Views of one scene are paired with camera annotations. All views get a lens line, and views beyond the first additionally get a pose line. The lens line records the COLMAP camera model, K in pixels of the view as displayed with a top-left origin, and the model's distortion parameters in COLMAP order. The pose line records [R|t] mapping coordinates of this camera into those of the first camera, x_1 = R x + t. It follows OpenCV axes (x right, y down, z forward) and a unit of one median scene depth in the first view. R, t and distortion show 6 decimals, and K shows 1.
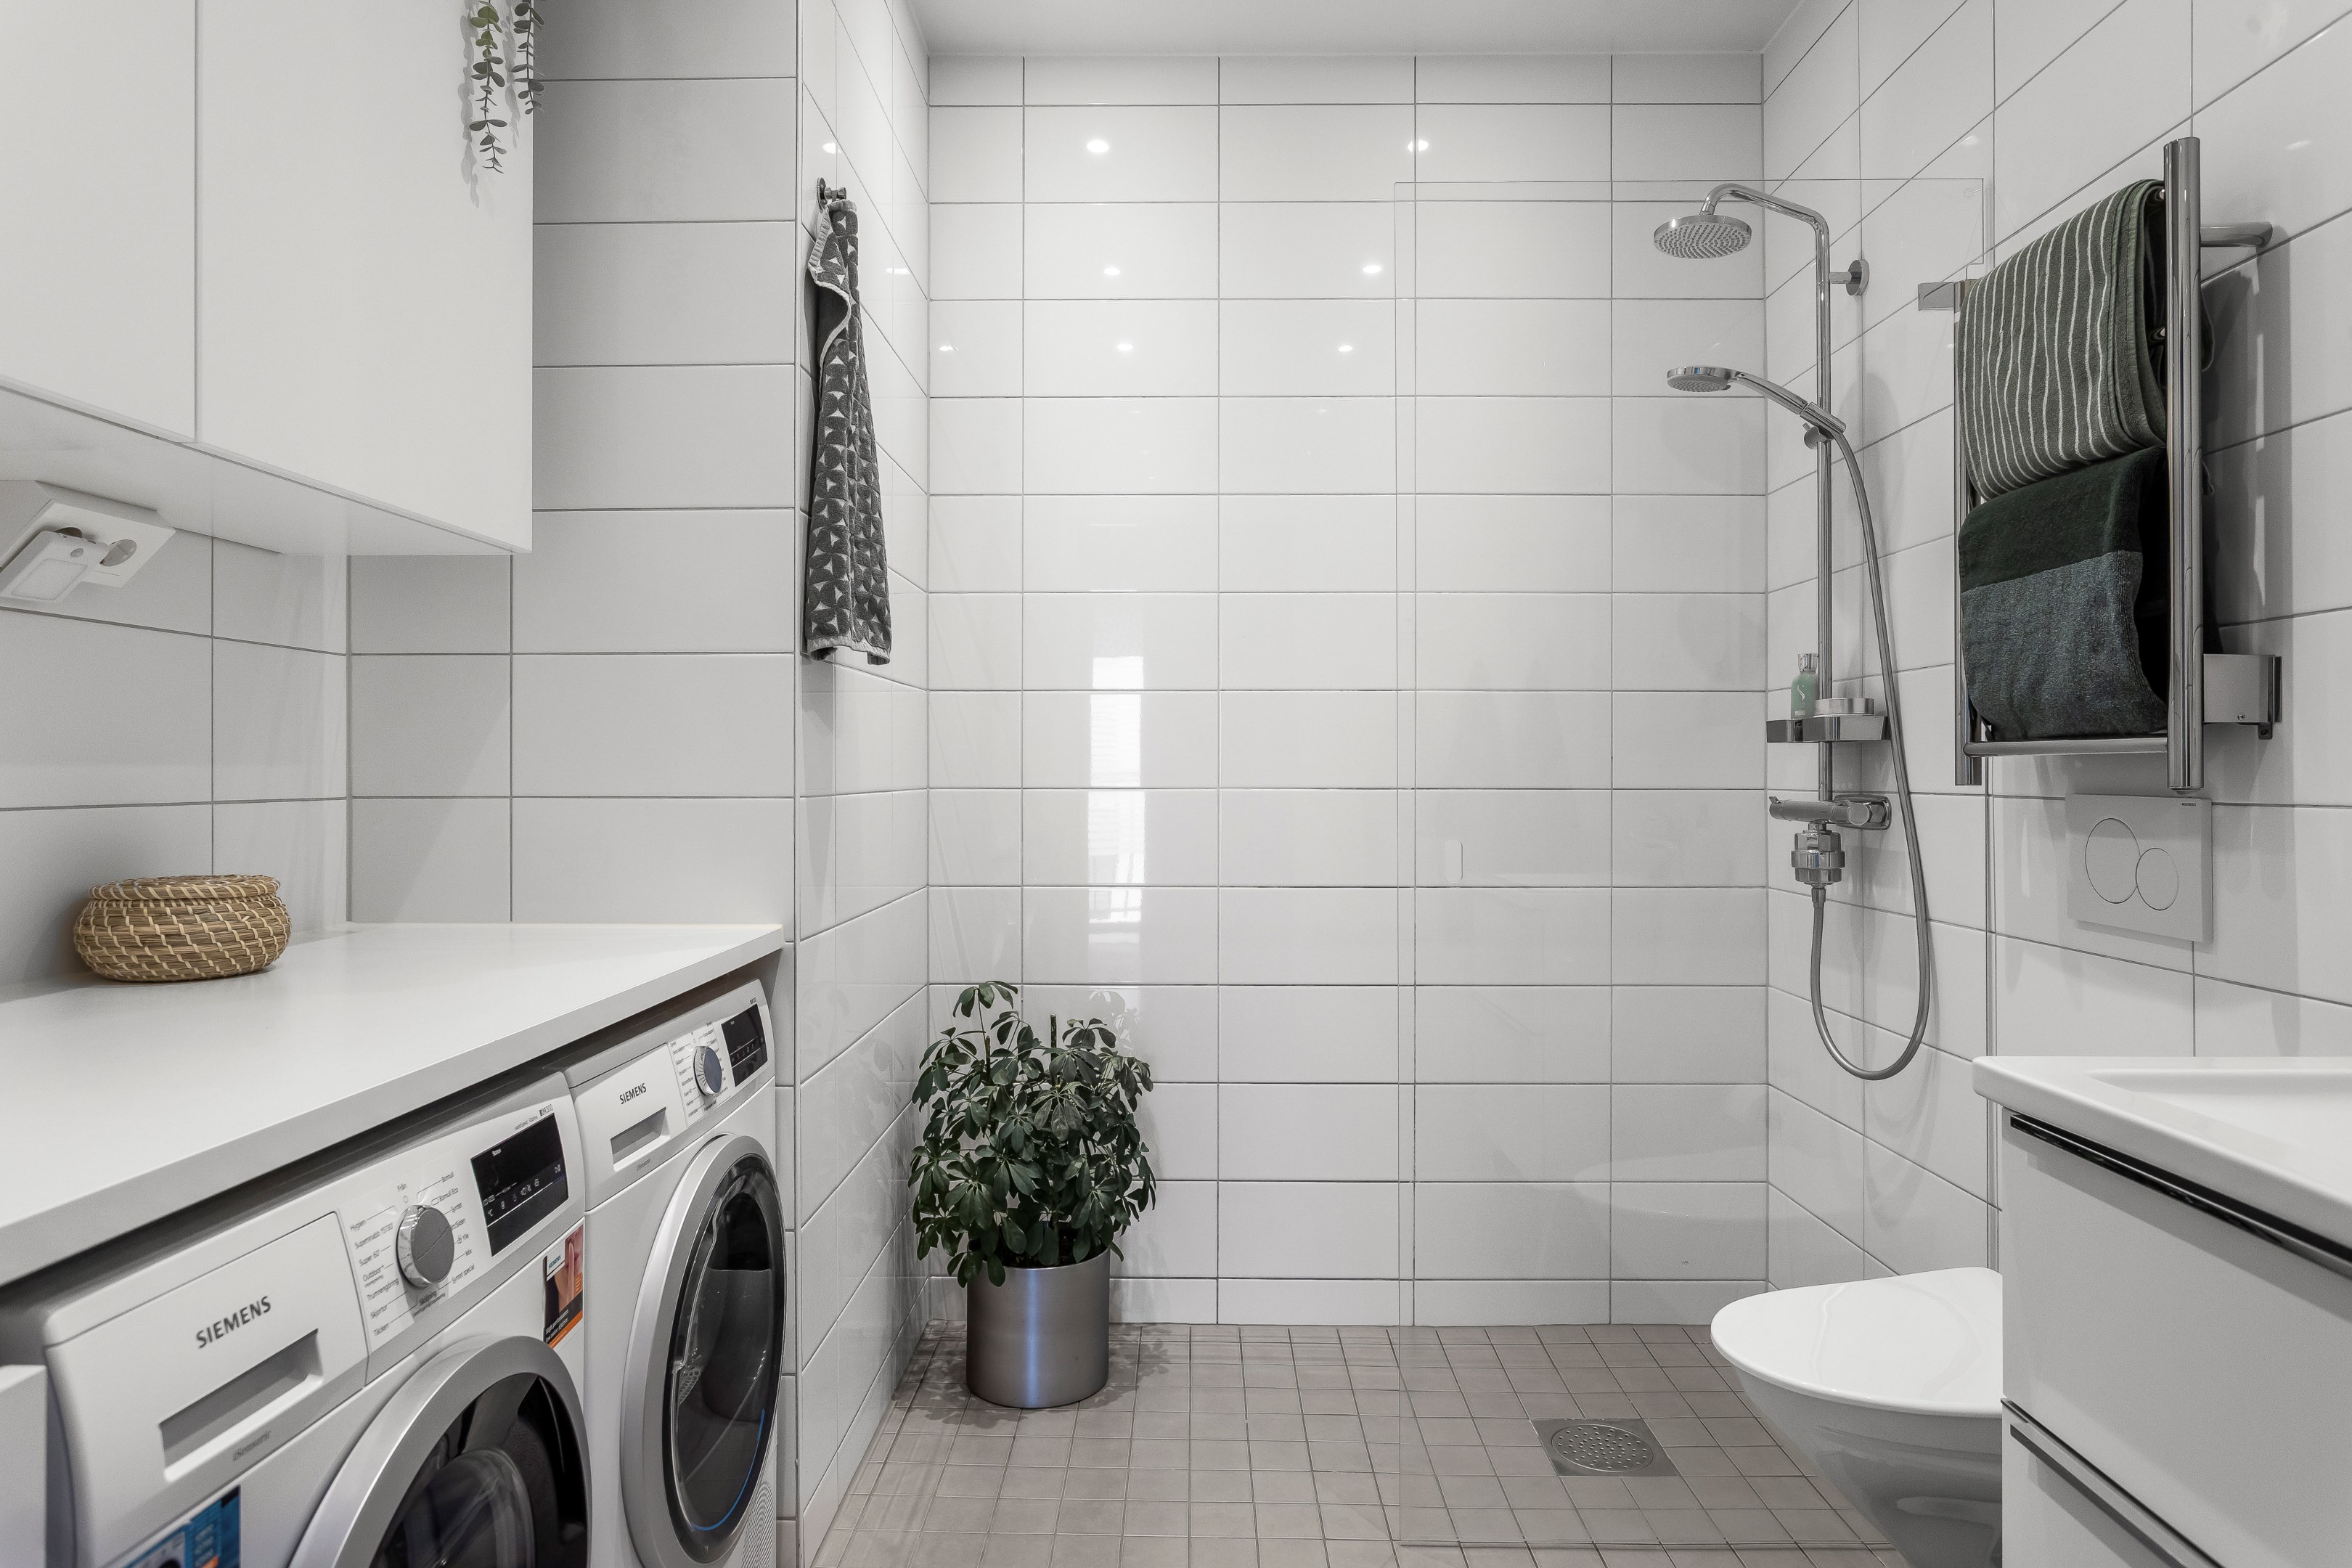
lens RADIAL K [[1395.1, 0, 1177.1], [0, 1395.1, 772.4], [0, 0, 1]] dist [-0.009035, 0.007685]
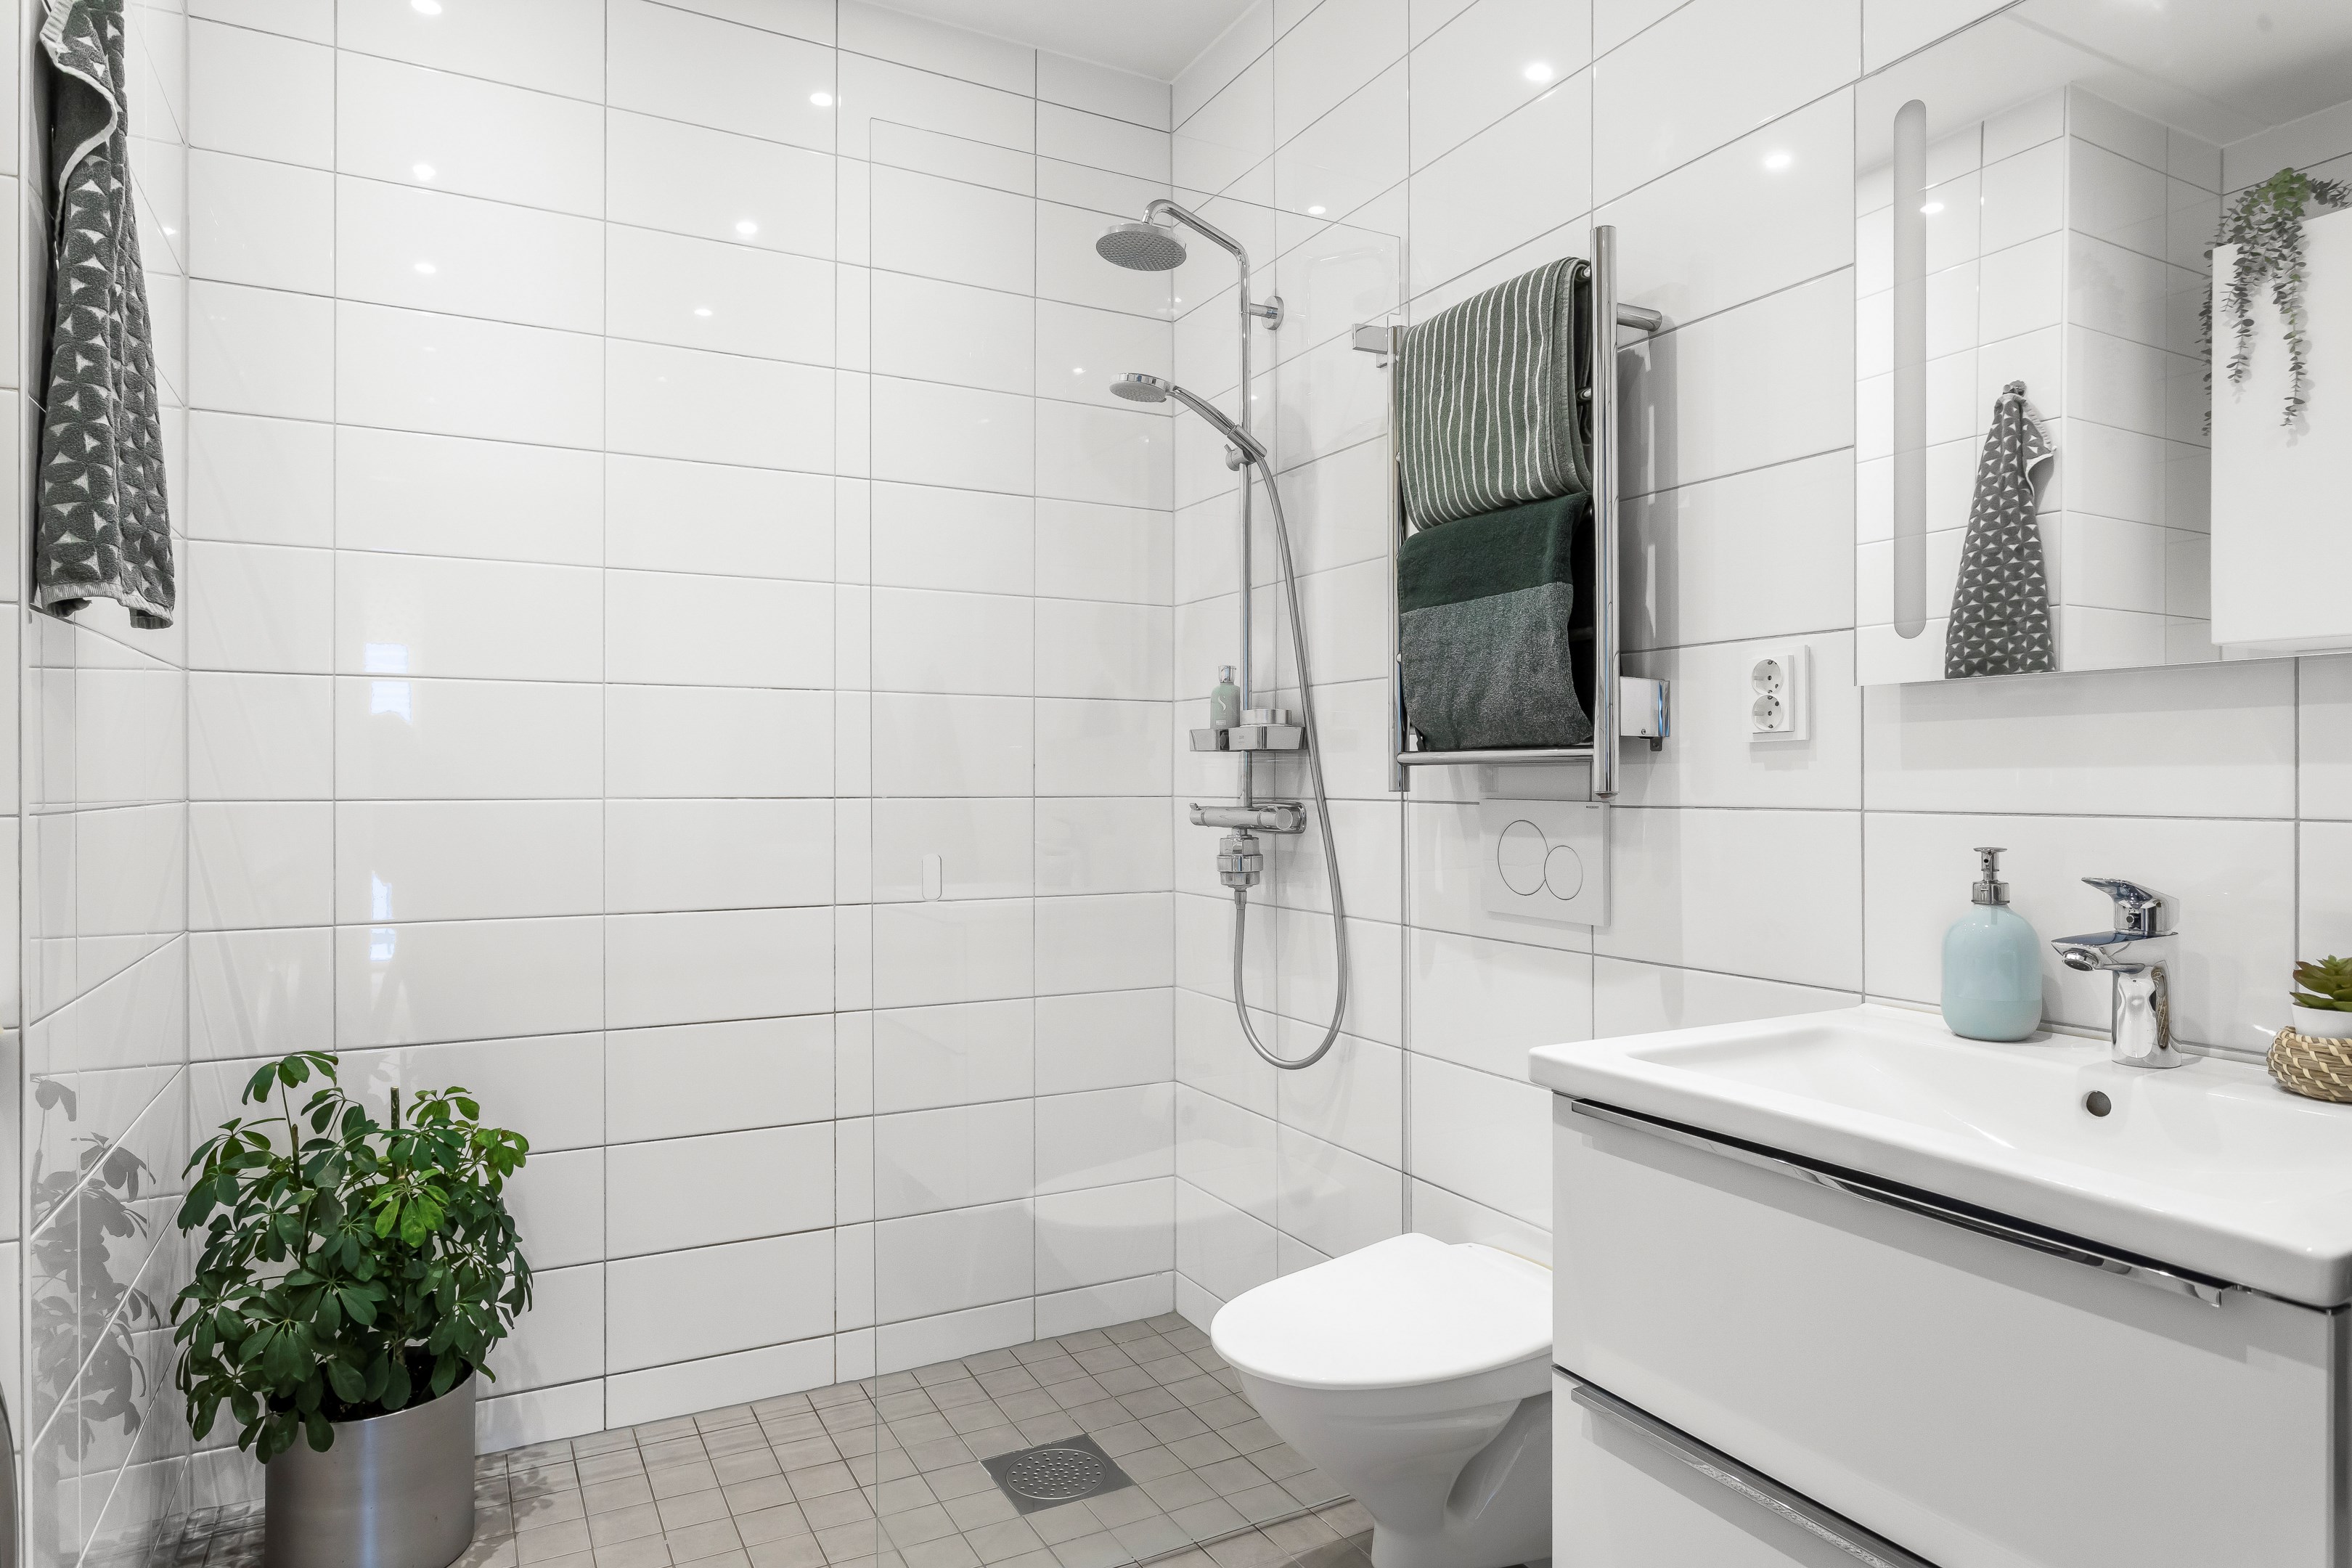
lens RADIAL K [[1395.1, 0, 1180.1], [0, 1395.1, 786.5], [0, 0, 1]] dist [-0.009035, 0.007685]
pose [[0.873379, -0.001657, 0.487039, -0.093996], [0.000008, 0.999994, 0.003387, 0.001436], [-0.487042, -0.002954, 0.873374, 0.110695]]
